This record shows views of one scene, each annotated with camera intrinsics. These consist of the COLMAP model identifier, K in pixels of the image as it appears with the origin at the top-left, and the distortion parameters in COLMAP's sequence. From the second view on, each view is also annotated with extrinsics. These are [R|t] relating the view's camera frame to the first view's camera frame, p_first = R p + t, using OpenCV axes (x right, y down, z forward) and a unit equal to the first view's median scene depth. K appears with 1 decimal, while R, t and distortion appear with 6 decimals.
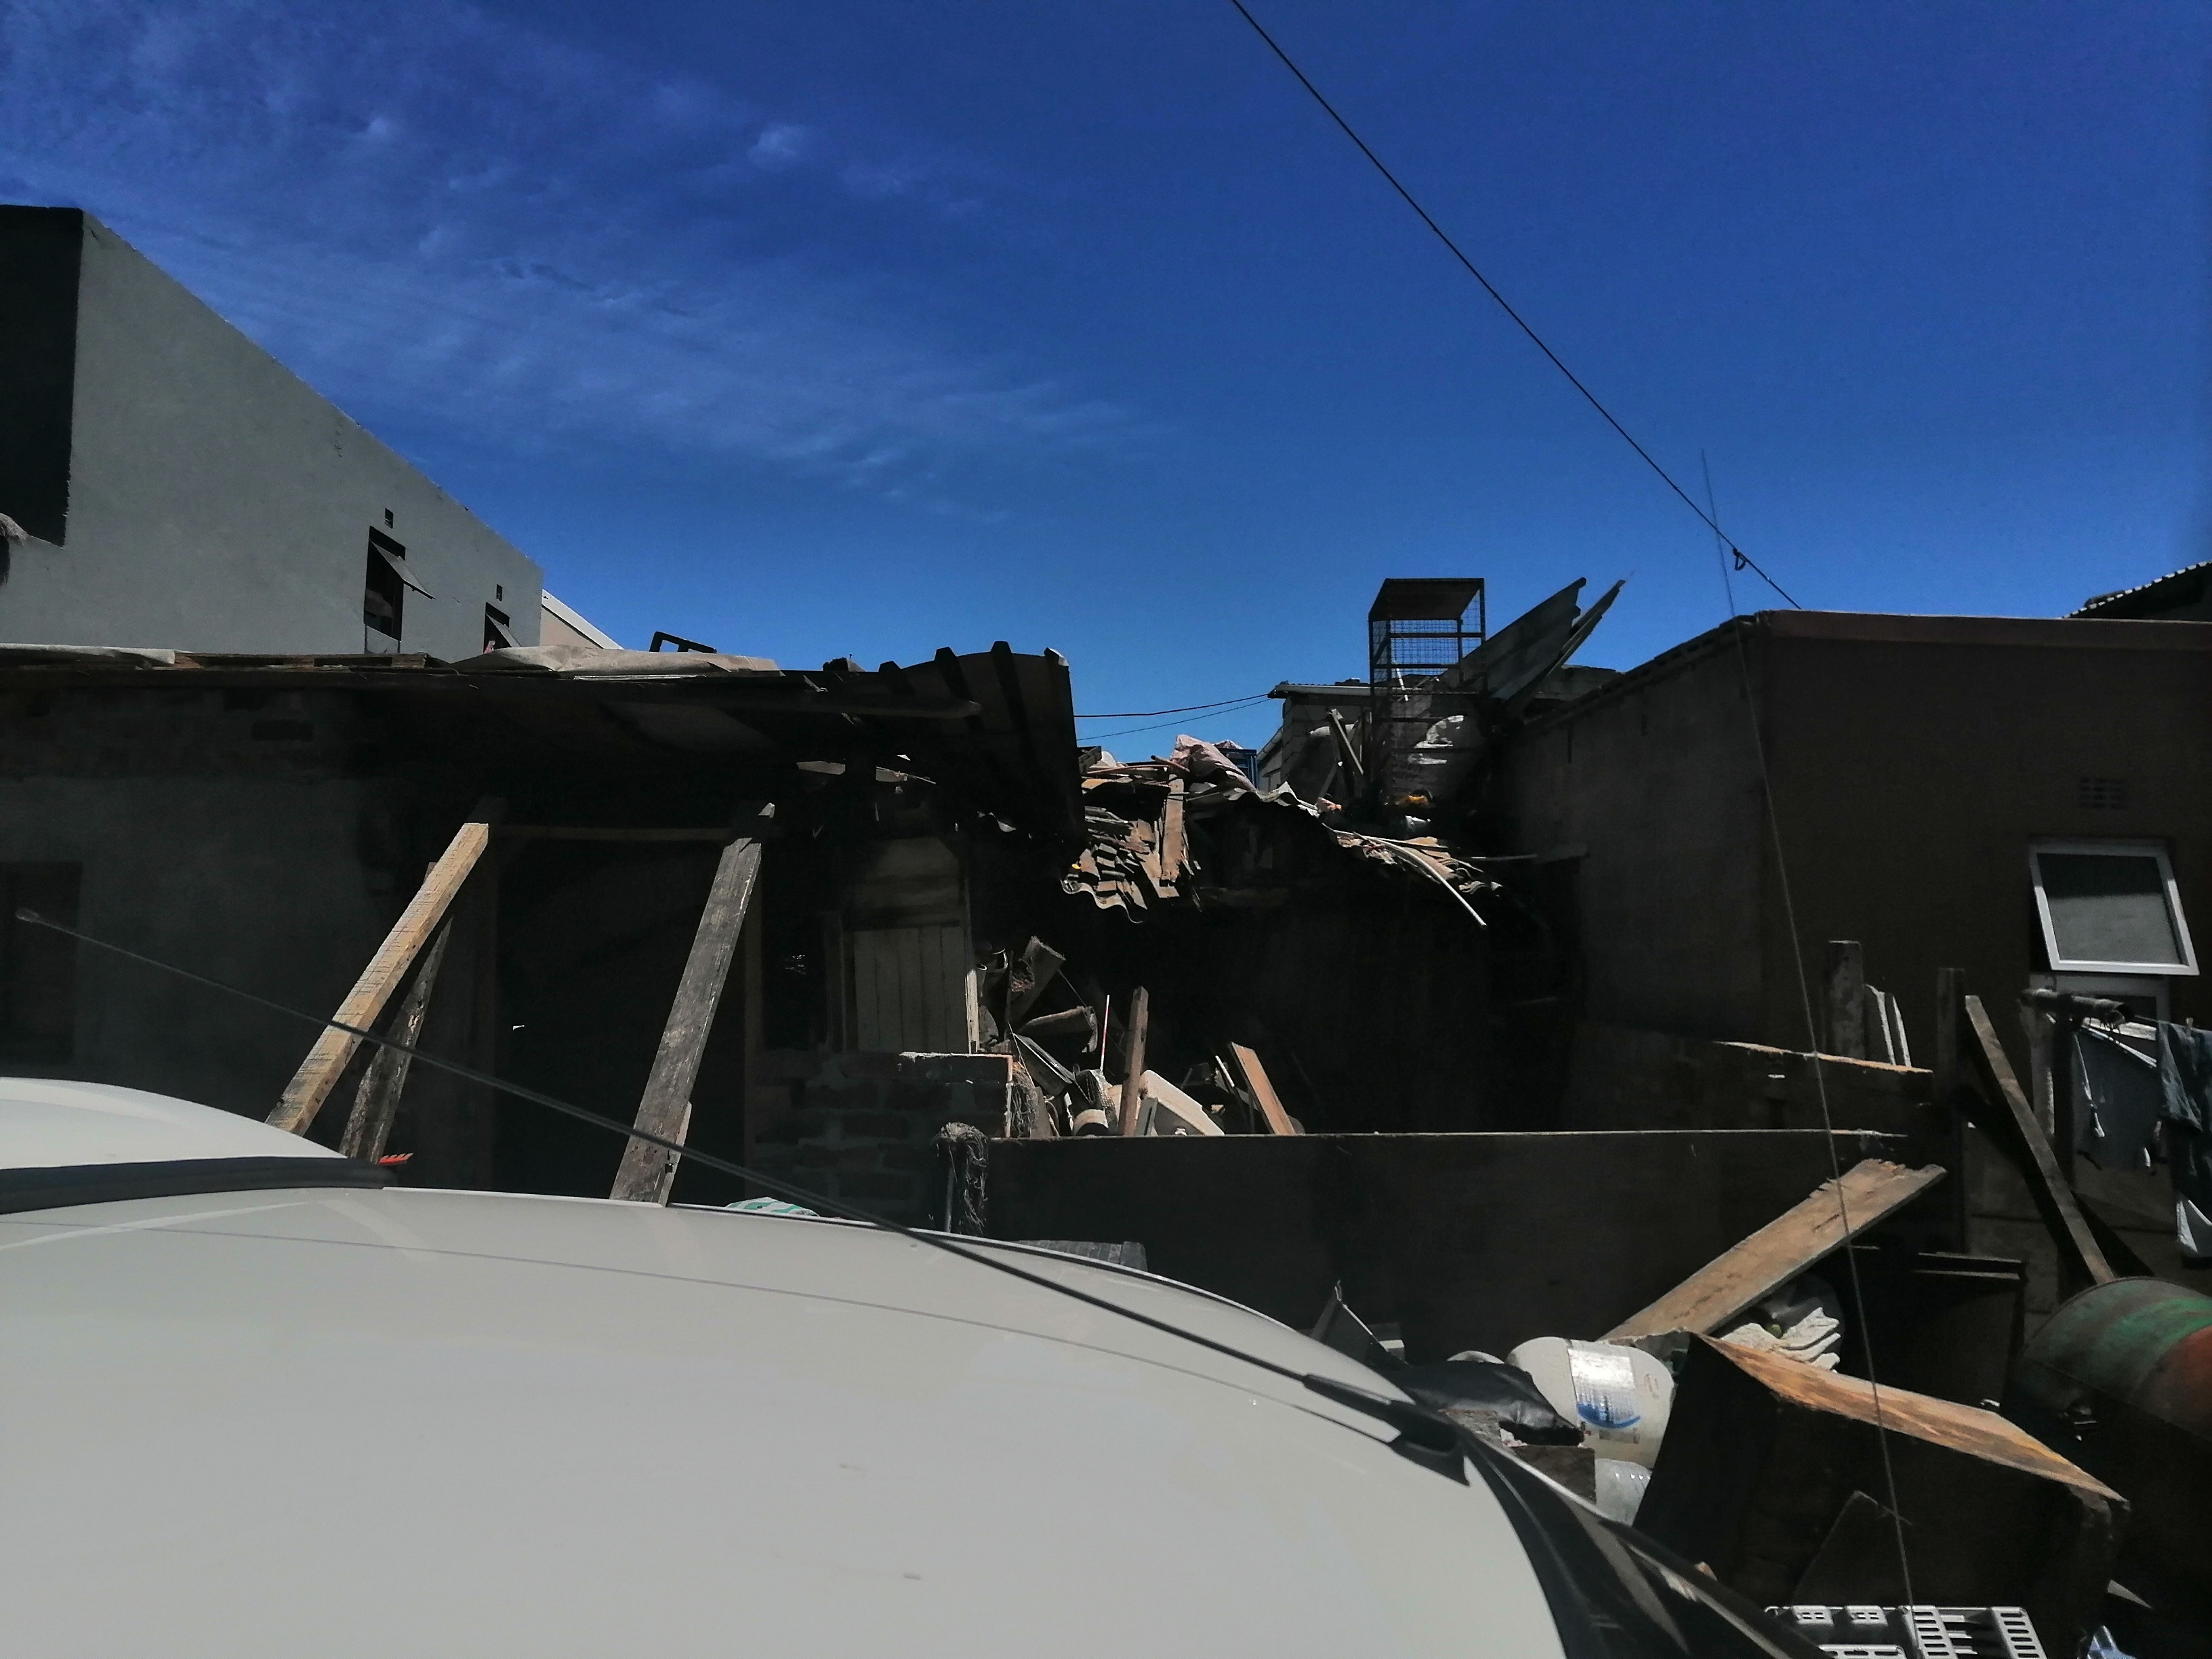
lens RADIAL K [[1670.2, 0, 1106.0], [0, 1670.2, 829.5], [0, 0, 1]] dist [-0.005985, -0.001204]
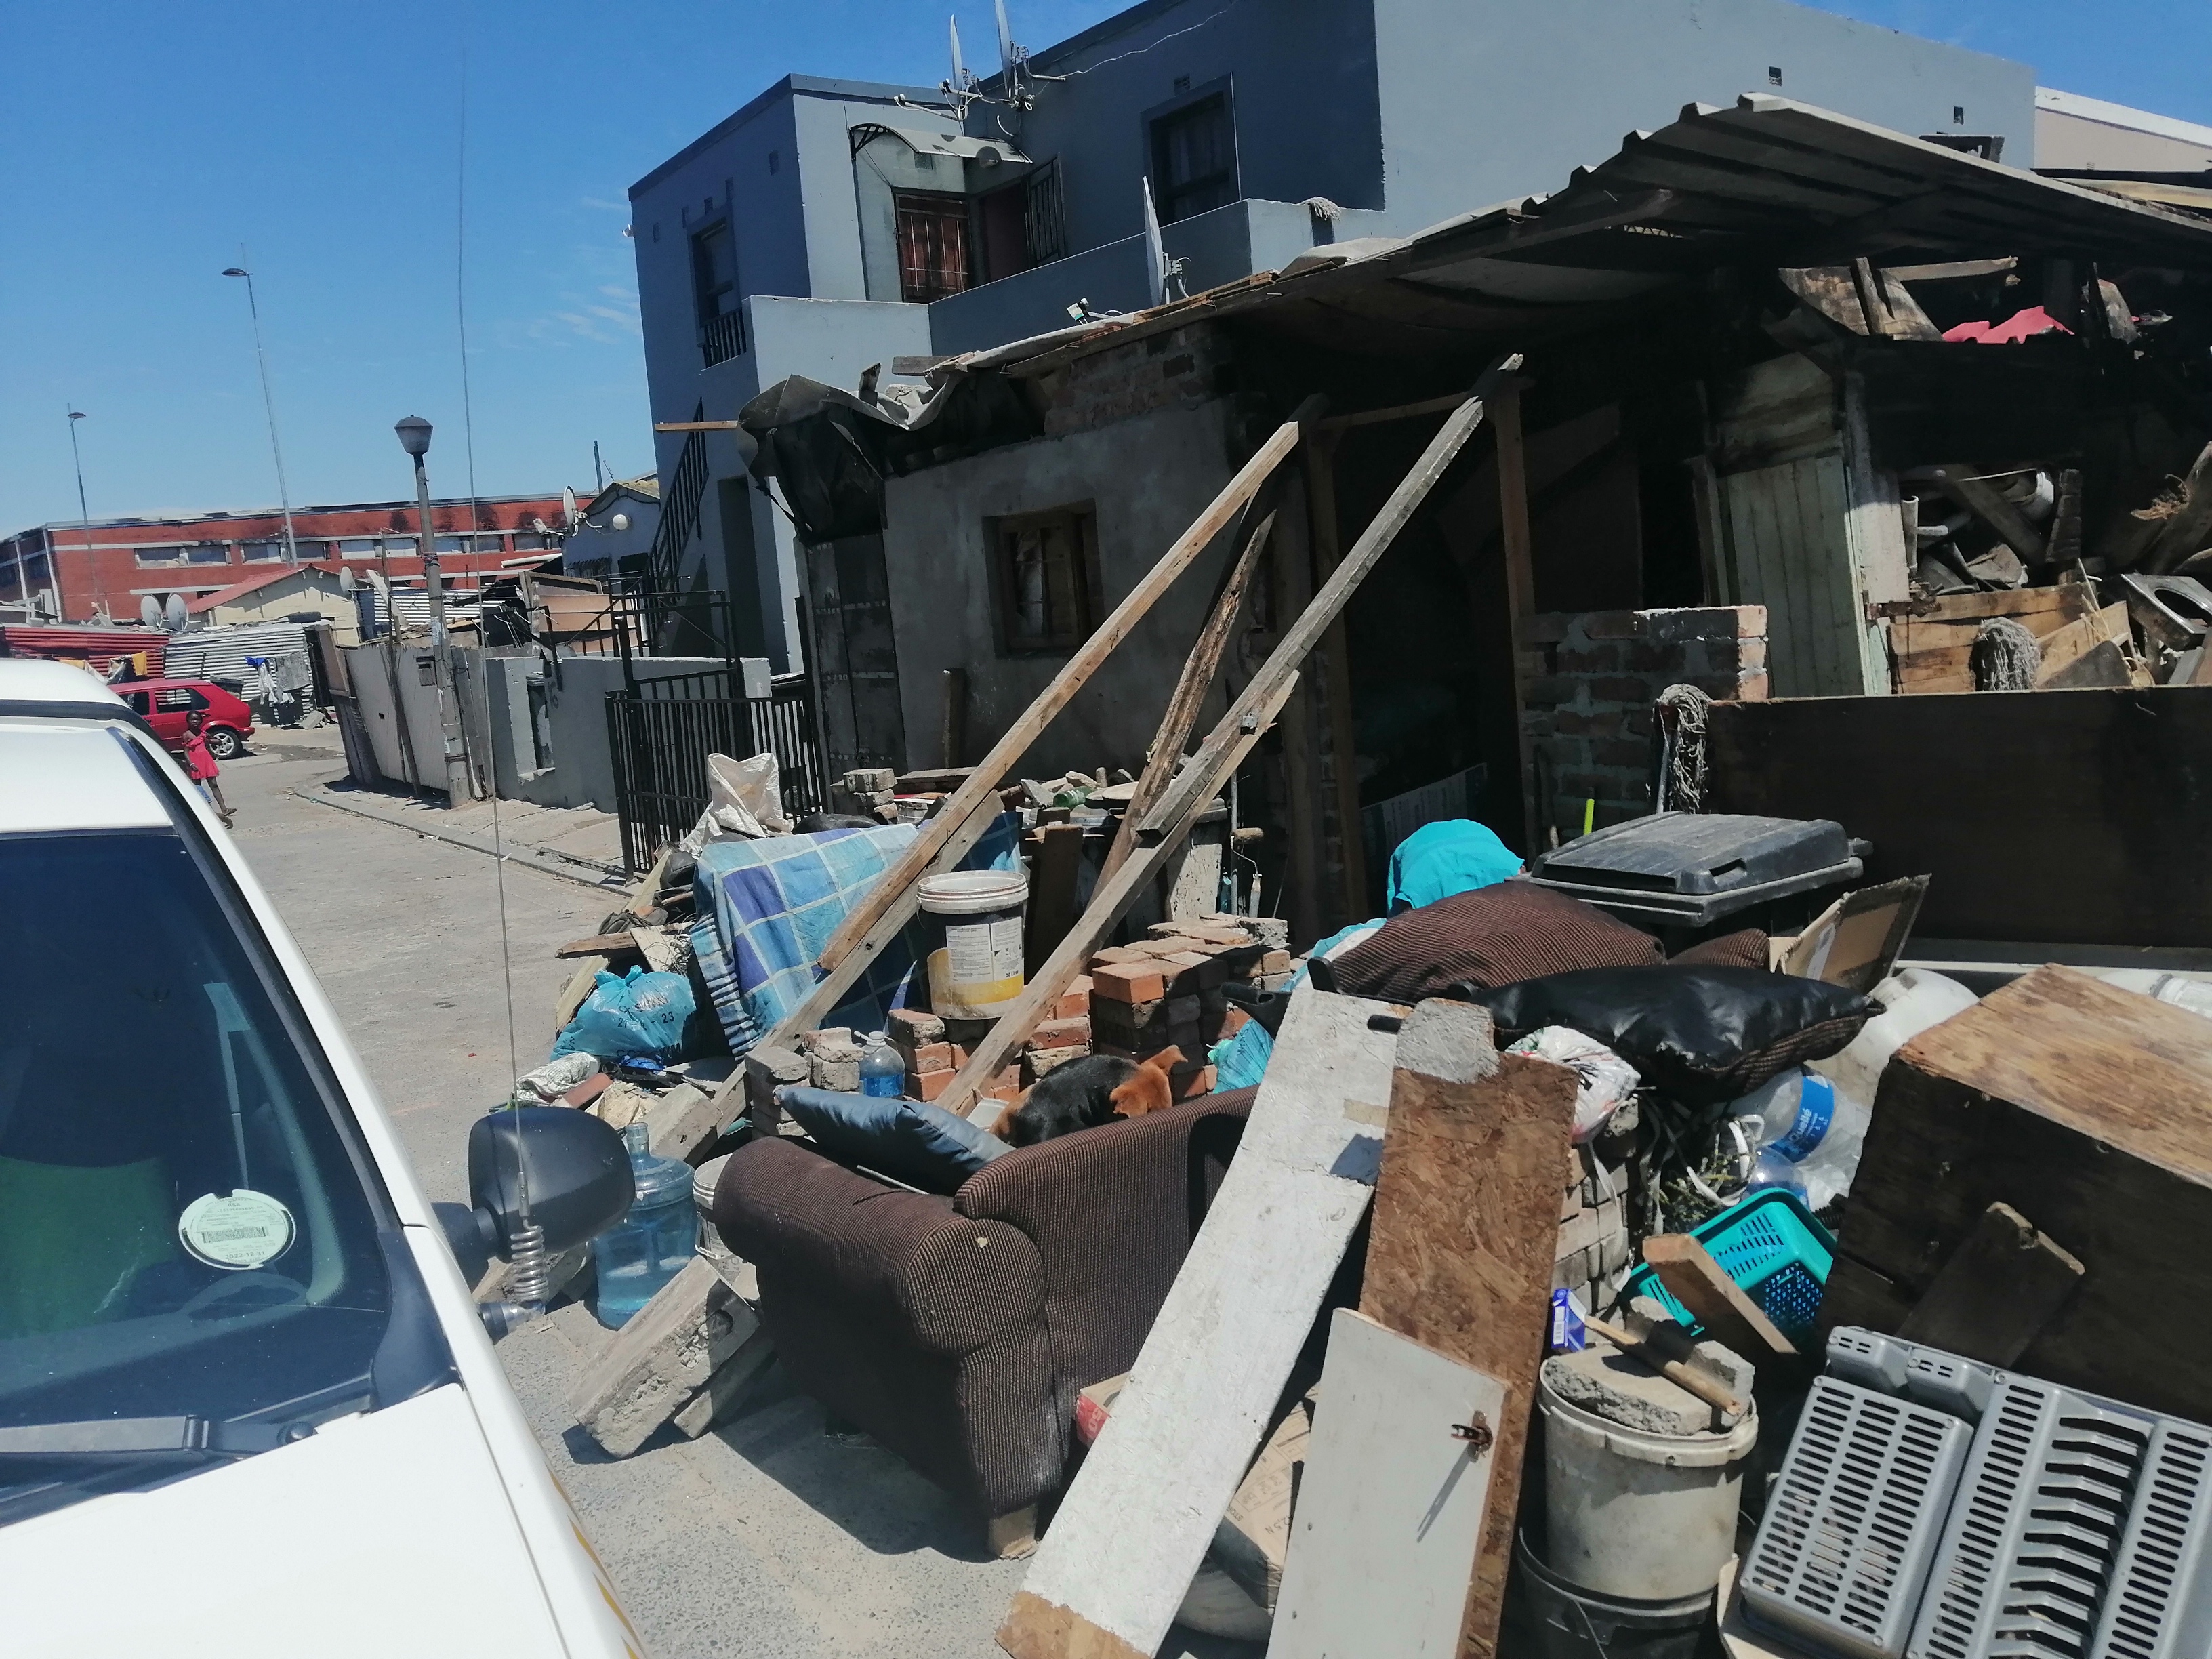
lens RADIAL K [[1670.2, 0, 1106.0], [0, 1670.2, 829.5], [0, 0, 1]] dist [-0.005985, -0.001204]
pose [[0.592313, 0.047185, -0.804325, 0.250858], [0.147908, 0.974951, 0.166115, 0.032104], [0.792015, -0.217358, 0.570497, 0.128741]]
